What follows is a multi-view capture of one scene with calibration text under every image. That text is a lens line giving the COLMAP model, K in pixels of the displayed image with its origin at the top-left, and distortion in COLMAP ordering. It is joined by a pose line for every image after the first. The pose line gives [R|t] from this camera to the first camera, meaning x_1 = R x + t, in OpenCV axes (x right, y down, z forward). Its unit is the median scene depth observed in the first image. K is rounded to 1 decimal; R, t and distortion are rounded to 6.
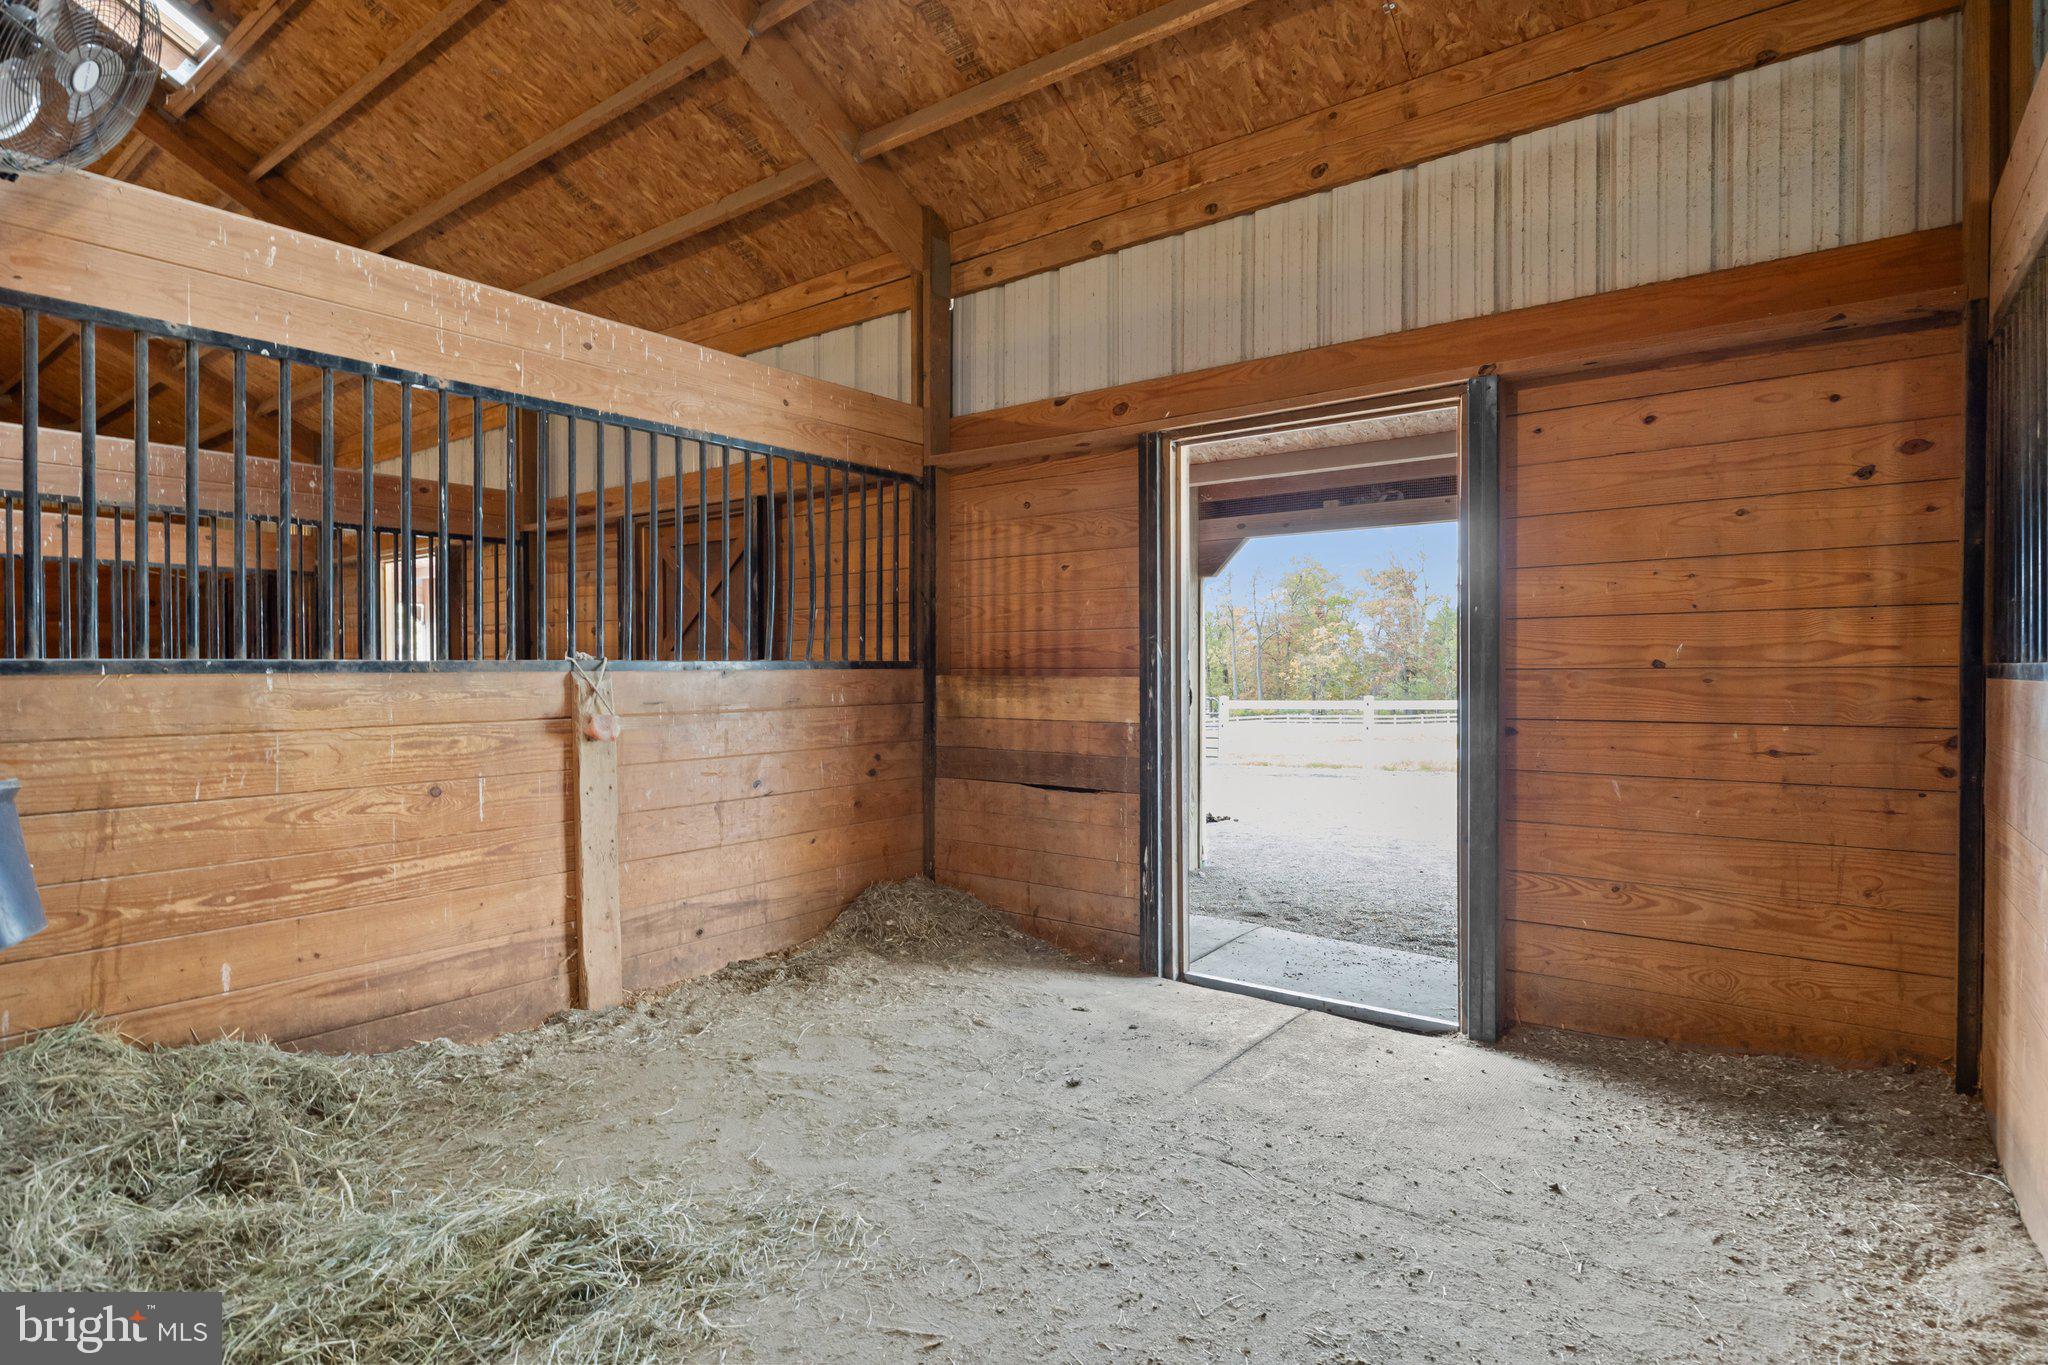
lens RADIAL K [[1046.2, 0, 1025.5], [0, 1046.2, 678.4], [0, 0, 1]] dist [-0.006384, -0.000424]
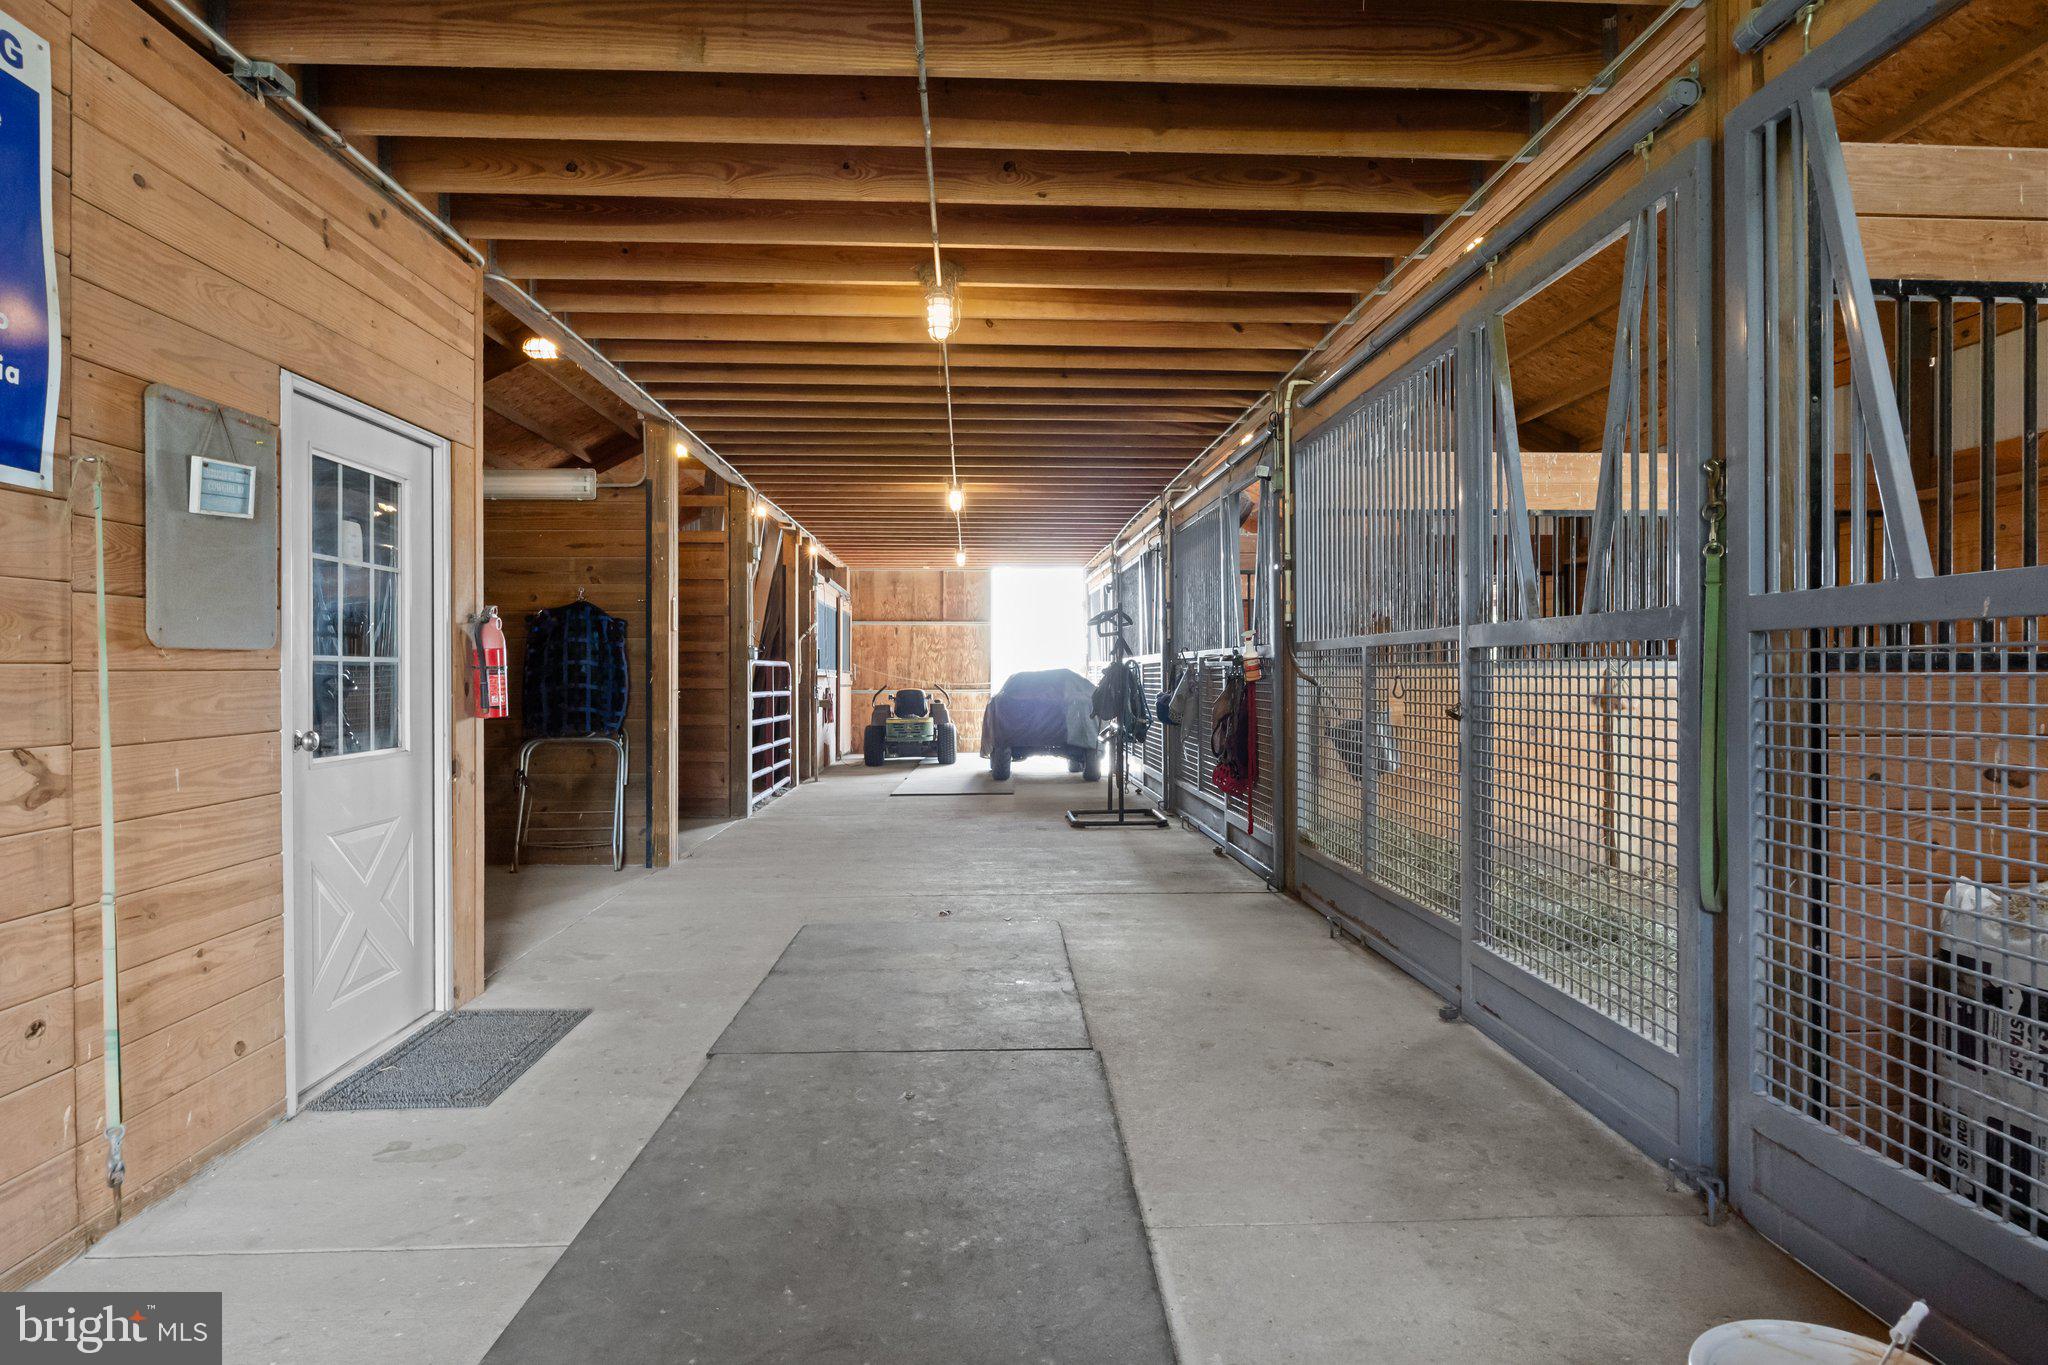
lens RADIAL K [[1145.1, 0, 1023.4], [0, 1145.1, 676.6], [0, 0, 1]] dist [0.003548, 0.001143]
pose [[0.647721, 0.000399, -0.761877, 0.292462], [-0.005419, 0.999977, -0.004083, 0.015279], [0.761858, 0.006773, 0.647708, -0.741824]]
